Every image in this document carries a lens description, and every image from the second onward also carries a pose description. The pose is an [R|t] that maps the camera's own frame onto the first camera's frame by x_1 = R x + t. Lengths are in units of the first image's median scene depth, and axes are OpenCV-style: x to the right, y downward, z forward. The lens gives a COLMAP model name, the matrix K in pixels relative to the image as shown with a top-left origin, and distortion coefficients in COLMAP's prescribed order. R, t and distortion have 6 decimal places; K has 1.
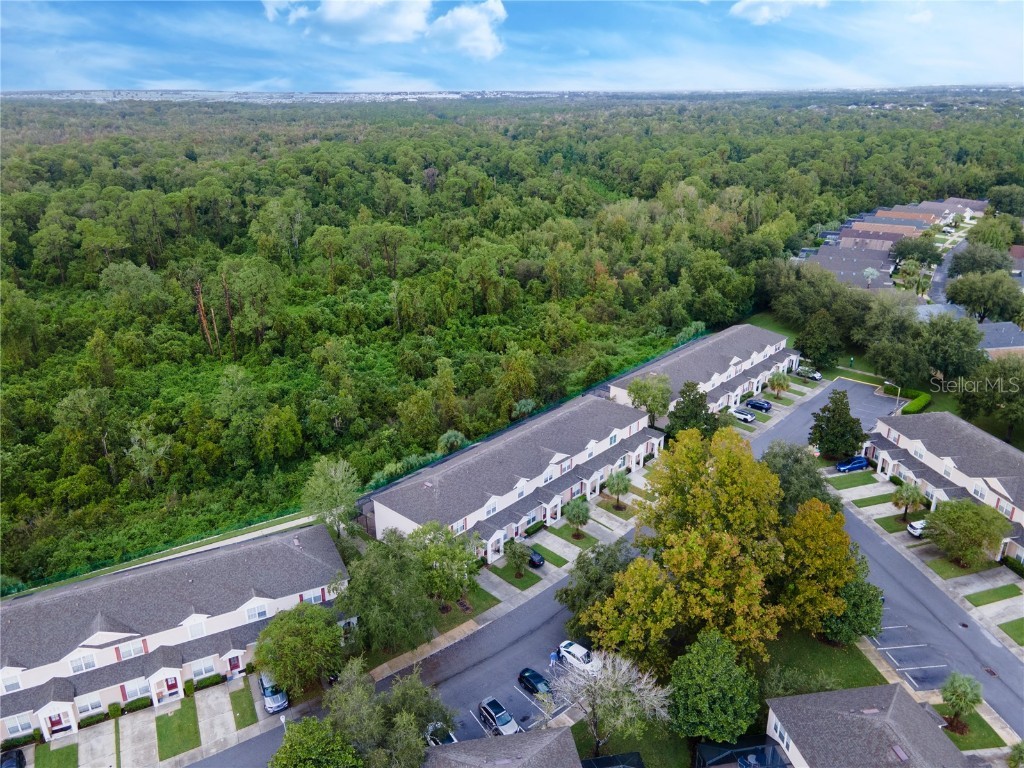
lens RADIAL K [[730.3, 0, 512.0], [0, 730.3, 384.0], [0, 0, 1]] dist [0.040573, 0.005932]
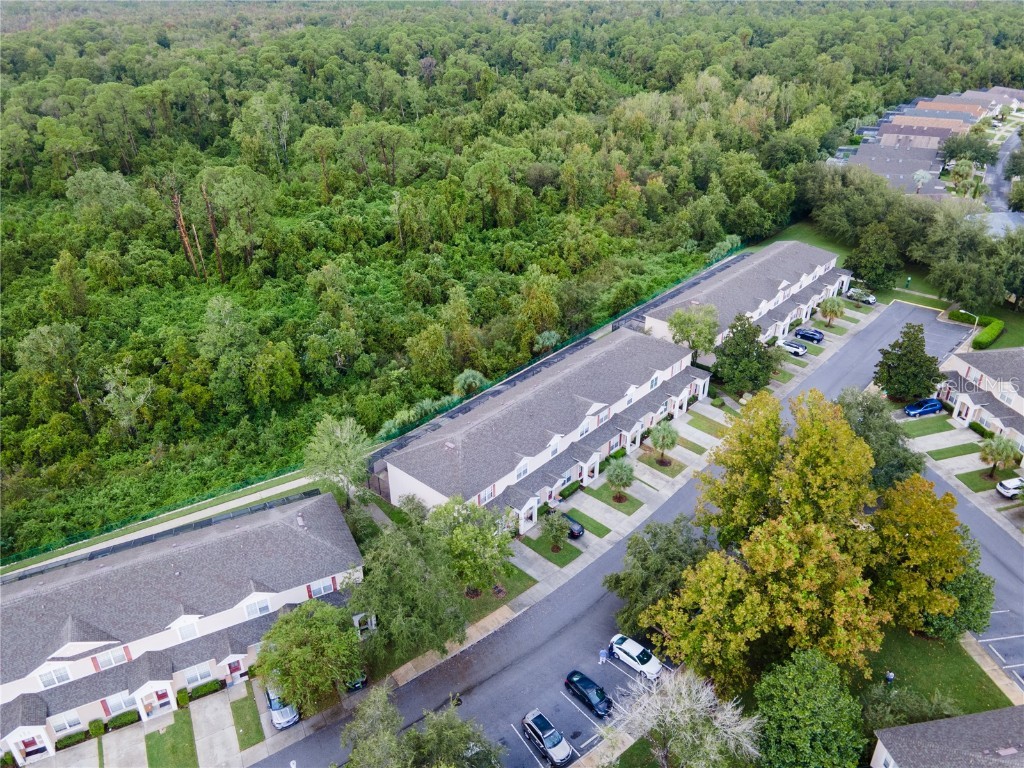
lens RADIAL K [[730.3, 0, 512.0], [0, 730.3, 384.0], [0, 0, 1]] dist [0.040573, 0.005932]
pose [[0.999980, -0.005852, 0.002456, -0.028542], [0.005476, 0.991201, 0.132253, -0.032276], [-0.003208, -0.132237, 0.991213, 0.102557]]
